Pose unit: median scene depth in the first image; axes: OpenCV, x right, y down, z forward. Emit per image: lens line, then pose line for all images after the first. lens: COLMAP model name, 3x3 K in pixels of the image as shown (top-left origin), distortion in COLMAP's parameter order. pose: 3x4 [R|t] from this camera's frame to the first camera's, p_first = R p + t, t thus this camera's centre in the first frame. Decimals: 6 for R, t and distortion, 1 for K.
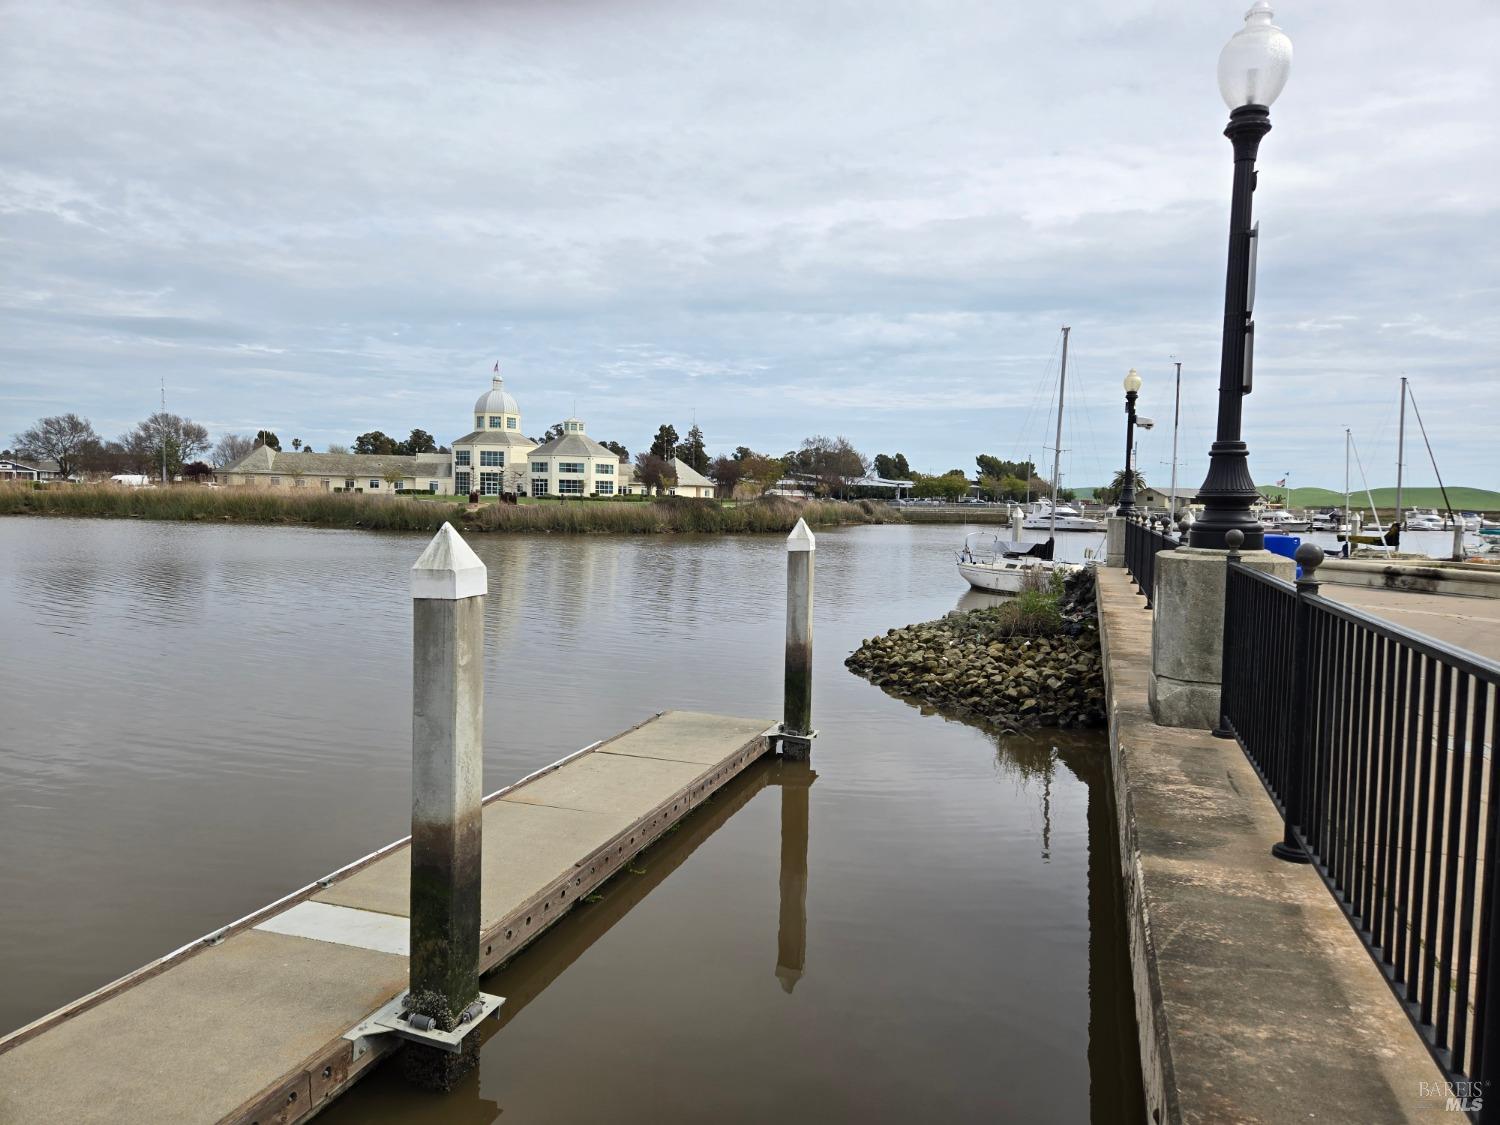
lens RADIAL K [[1005.6, 0, 748.3], [0, 1005.6, 559.5], [0, 0, 1]] dist [0.047584, -0.001752]
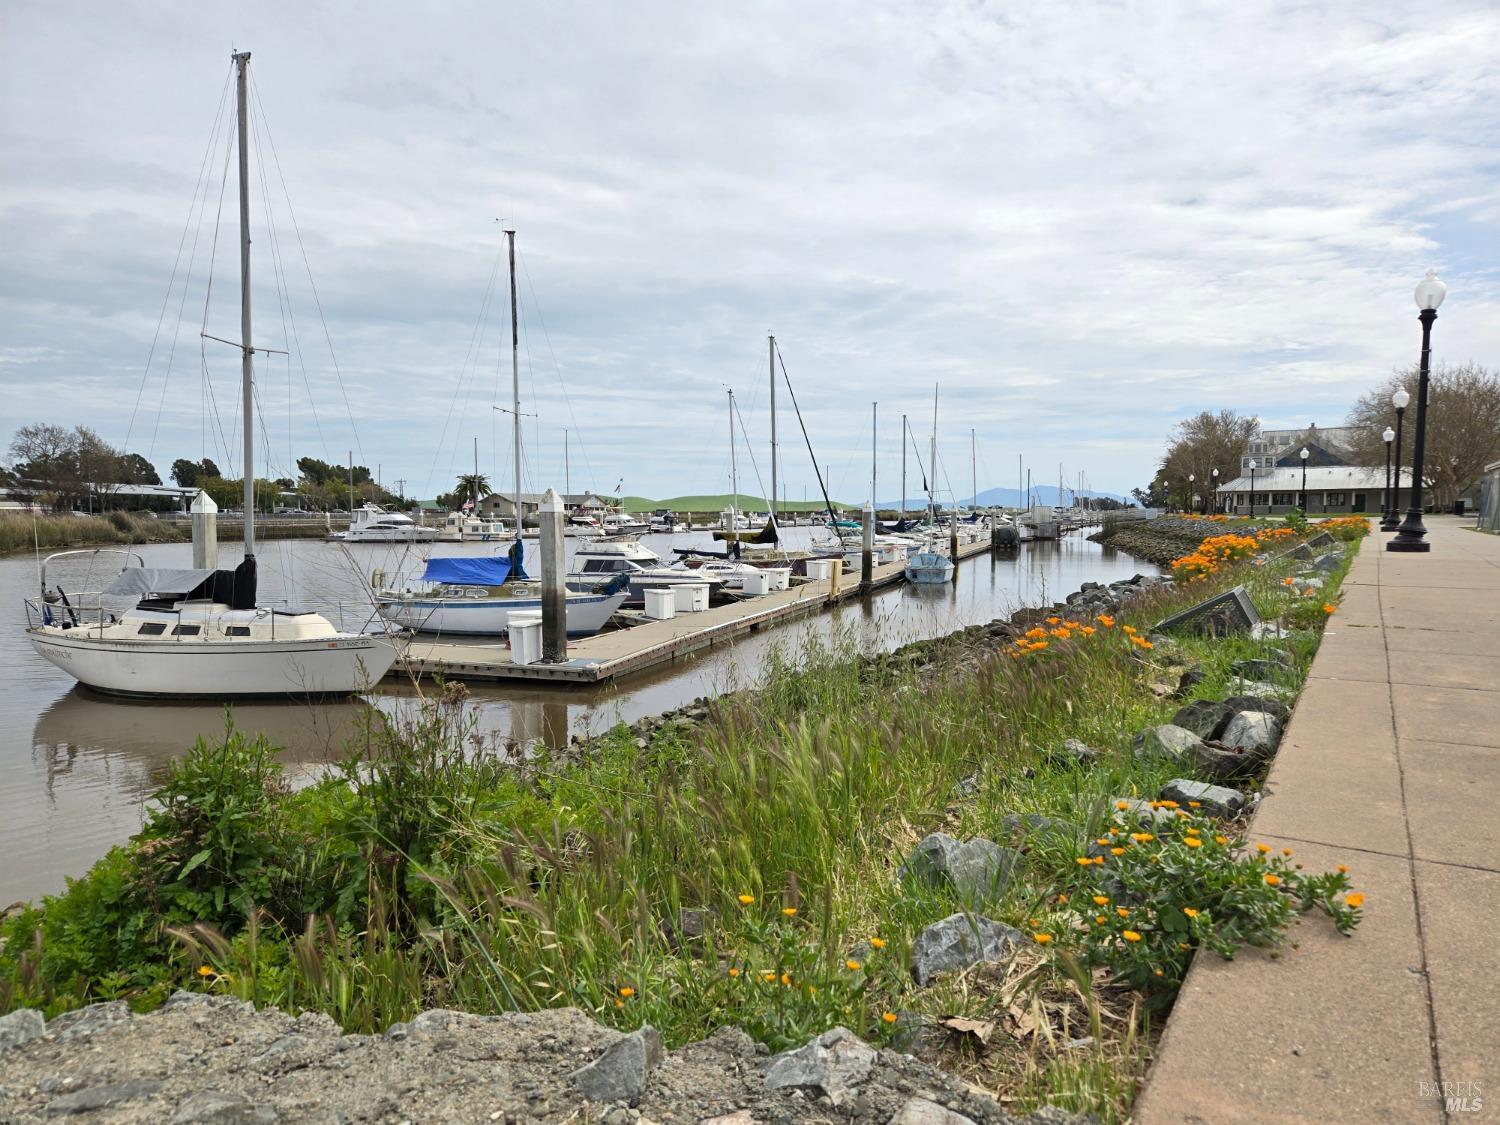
lens RADIAL K [[1005.6, 0, 747.8], [0, 1005.6, 564.2], [0, 0, 1]] dist [0.047584, -0.001752]
pose [[0.814927, -0.054155, 0.577028, 0.058219], [0.058577, 0.998223, 0.010957, -0.002706], [-0.576596, 0.024871, 0.816651, 0.137564]]
